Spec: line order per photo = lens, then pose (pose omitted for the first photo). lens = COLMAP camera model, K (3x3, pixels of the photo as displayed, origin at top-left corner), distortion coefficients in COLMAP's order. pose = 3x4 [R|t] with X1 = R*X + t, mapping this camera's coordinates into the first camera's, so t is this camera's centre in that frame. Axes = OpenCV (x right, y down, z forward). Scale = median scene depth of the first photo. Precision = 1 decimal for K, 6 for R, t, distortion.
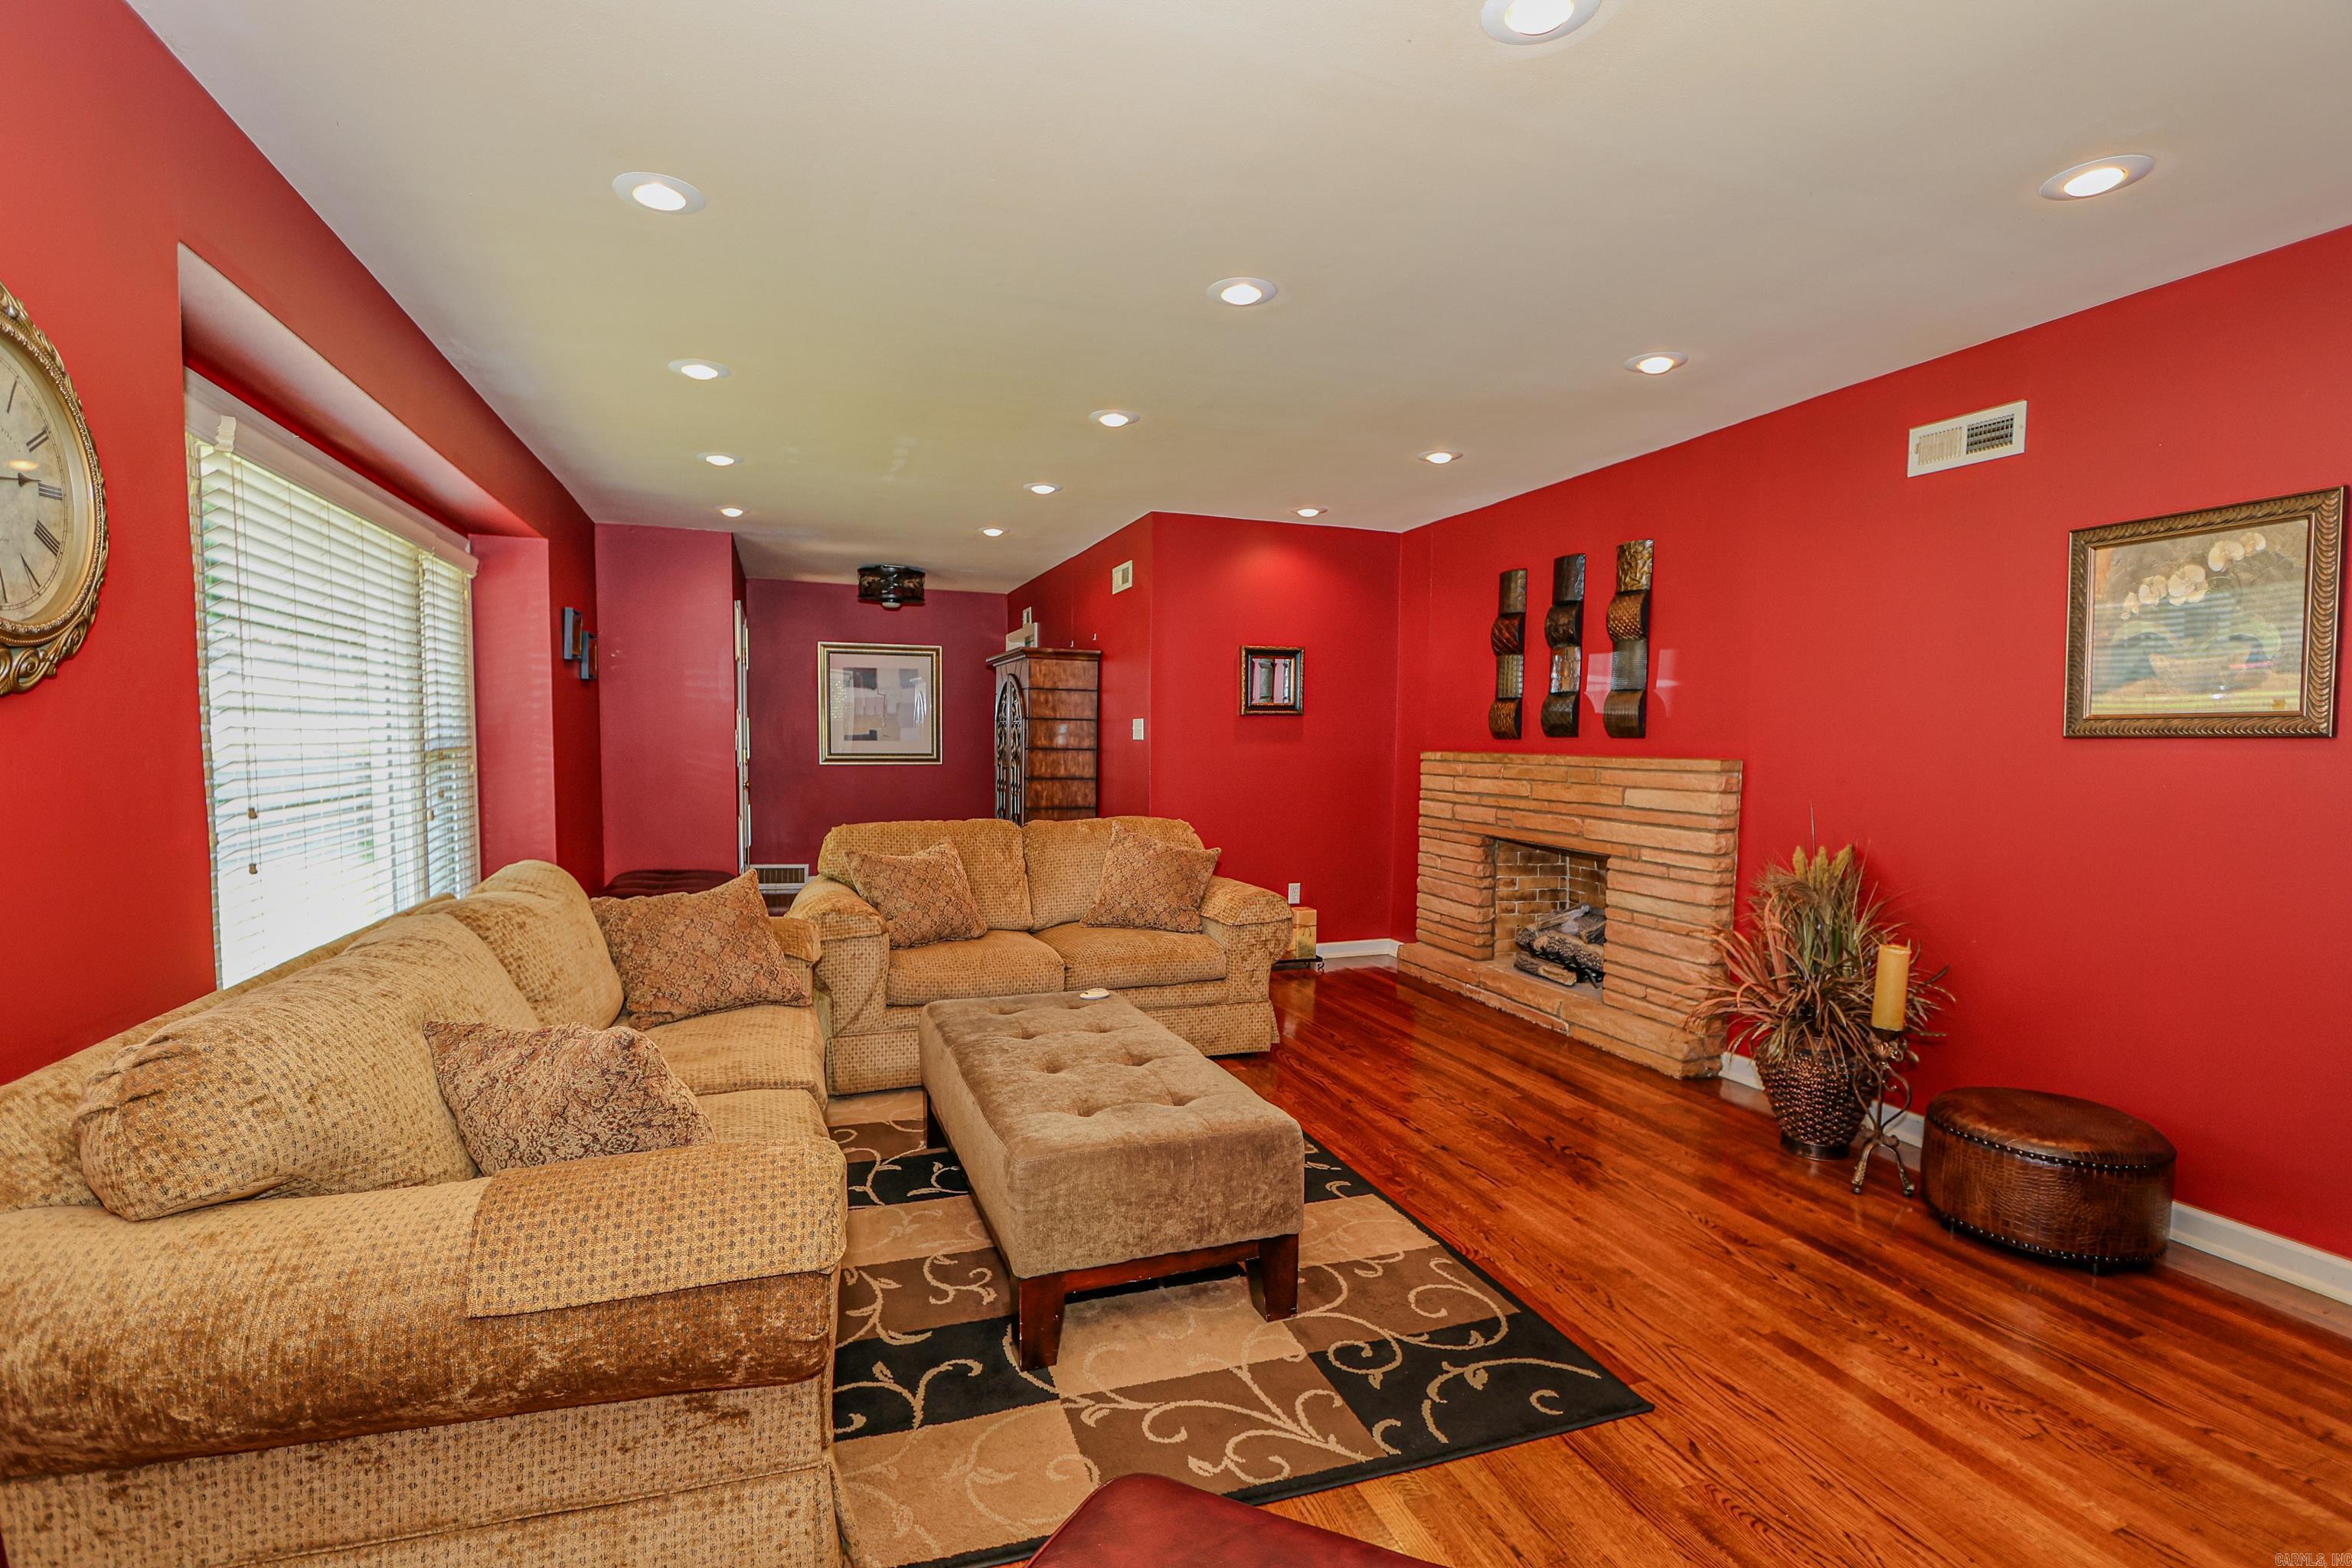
lens RADIAL K [[1100.3, 0, 1168.0], [0, 1100.3, 791.7], [0, 0, 1]] dist [-0.013817, 0.000184]
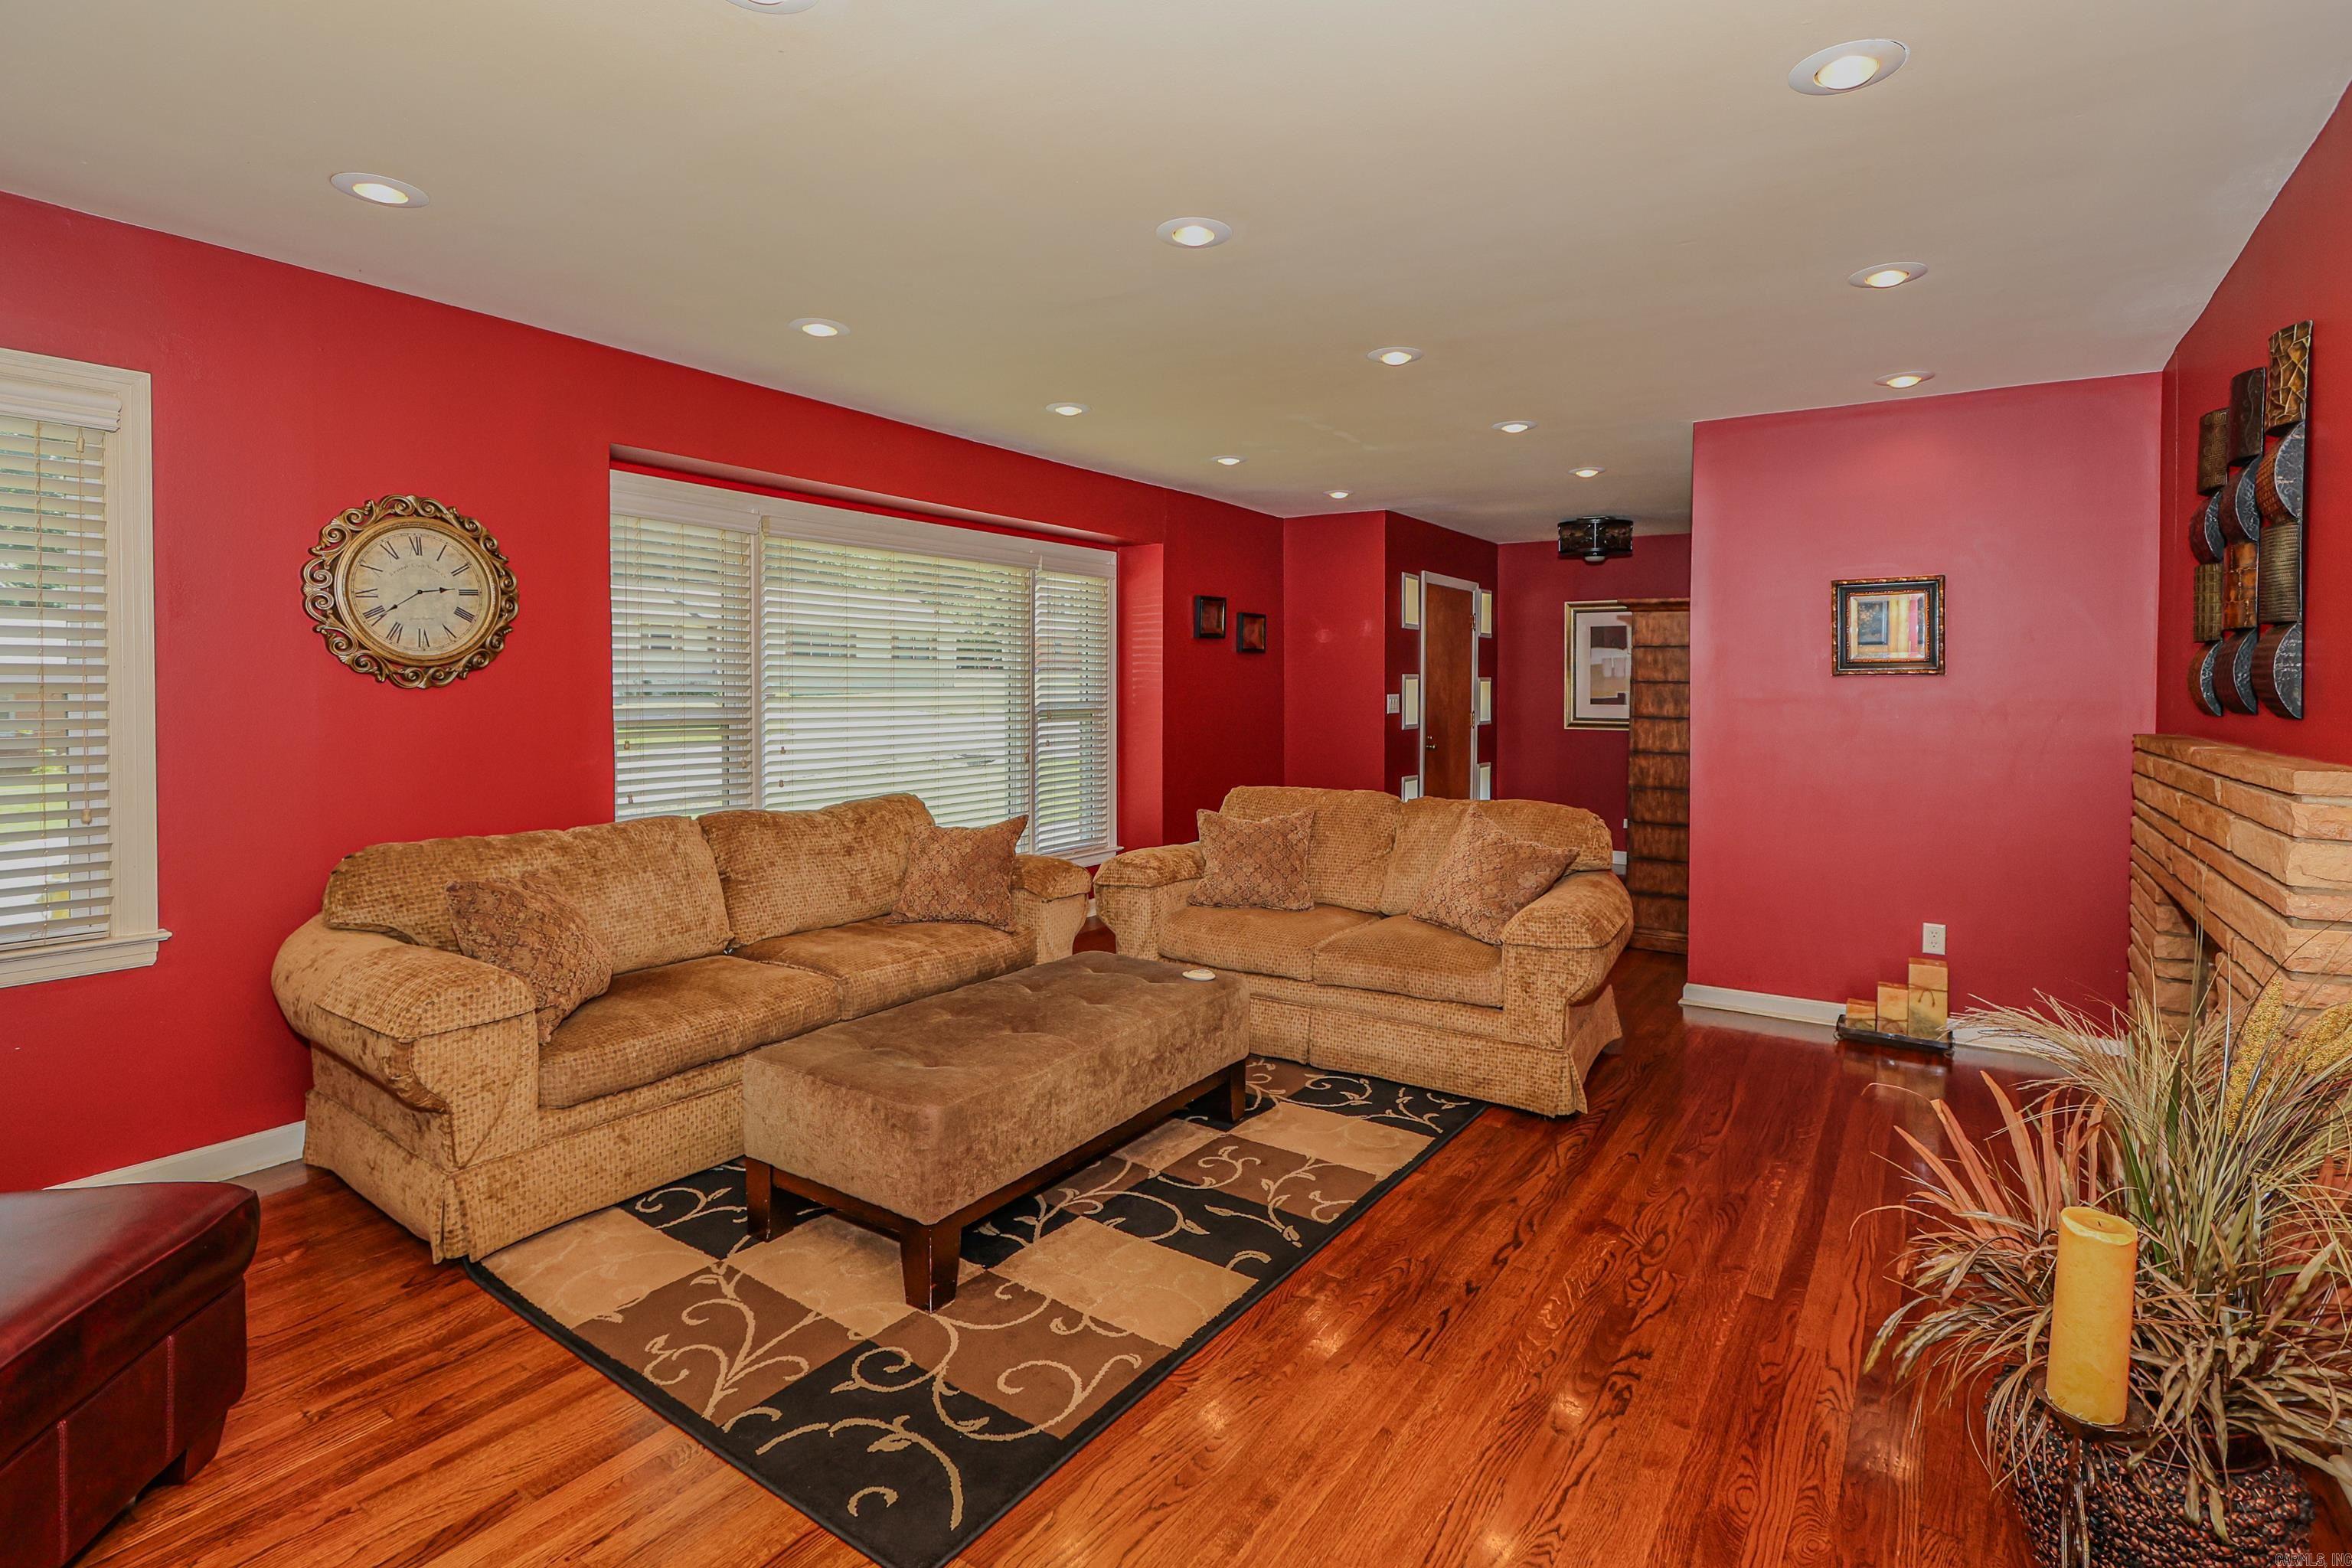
lens RADIAL K [[1100.3, 0, 1148.3], [0, 1100.3, 718.3], [0, 0, 1]] dist [-0.013817, 0.000184]
pose [[0.580233, 0.013728, -0.814335, 1.043015], [-0.036076, 0.999310, -0.008859, -0.051024], [0.813651, 0.034518, 0.580327, 0.589541]]
